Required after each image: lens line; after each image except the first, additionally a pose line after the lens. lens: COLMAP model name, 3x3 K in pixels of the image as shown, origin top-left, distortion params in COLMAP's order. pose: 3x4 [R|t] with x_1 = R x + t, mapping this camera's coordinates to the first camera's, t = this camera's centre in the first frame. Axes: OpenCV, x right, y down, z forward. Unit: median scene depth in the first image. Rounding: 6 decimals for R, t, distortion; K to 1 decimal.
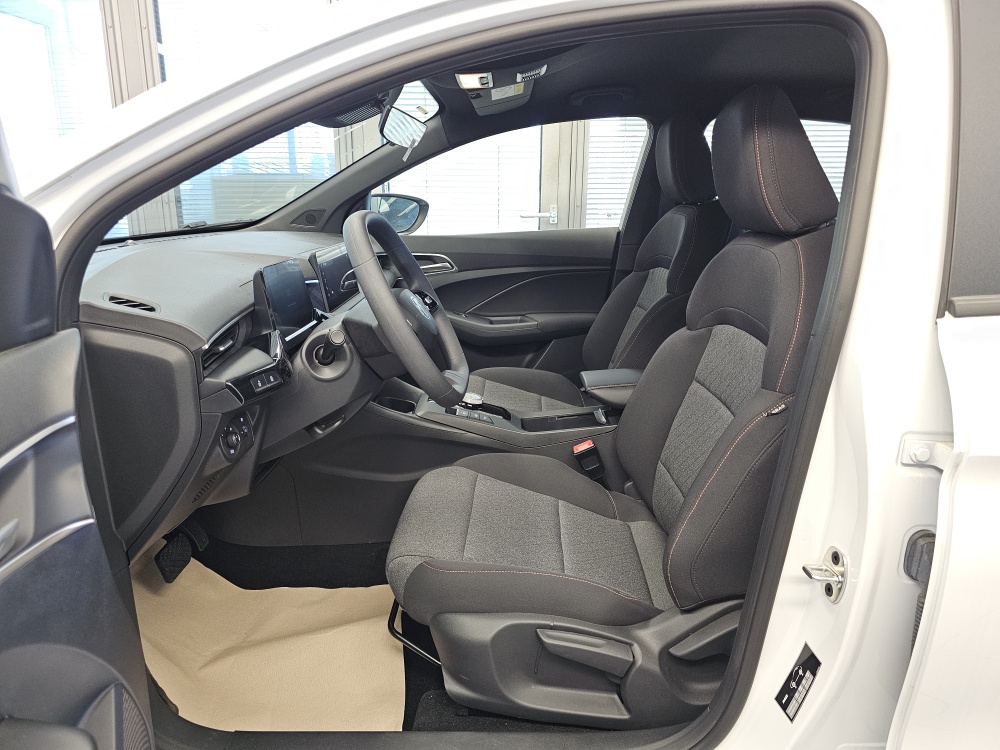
lens RADIAL K [[675.9, 0, 497.0], [0, 675.9, 361.0], [0, 0, 1]] dist [0.064247, -0.053809]
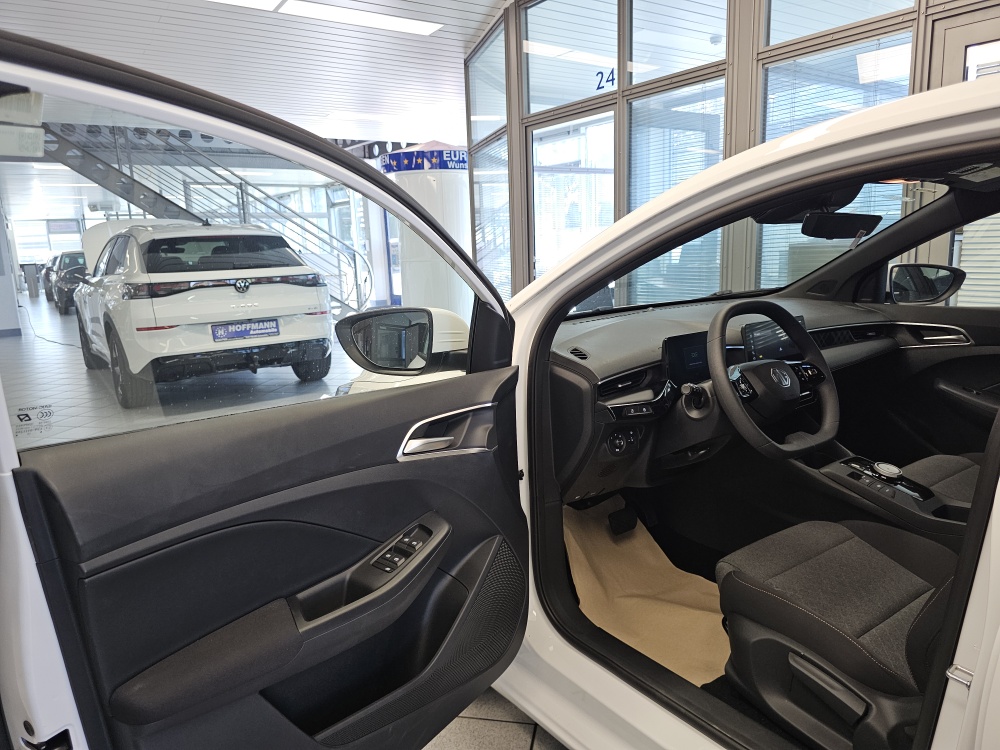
lens RADIAL K [[675.9, 0, 497.0], [0, 675.9, 361.0], [0, 0, 1]] dist [0.064247, -0.053809]
pose [[0.597853, 0.111719, -0.793783, 0.613262], [-0.155721, 0.987562, 0.021707, -0.058299], [0.786335, 0.110631, 0.607814, -0.194797]]
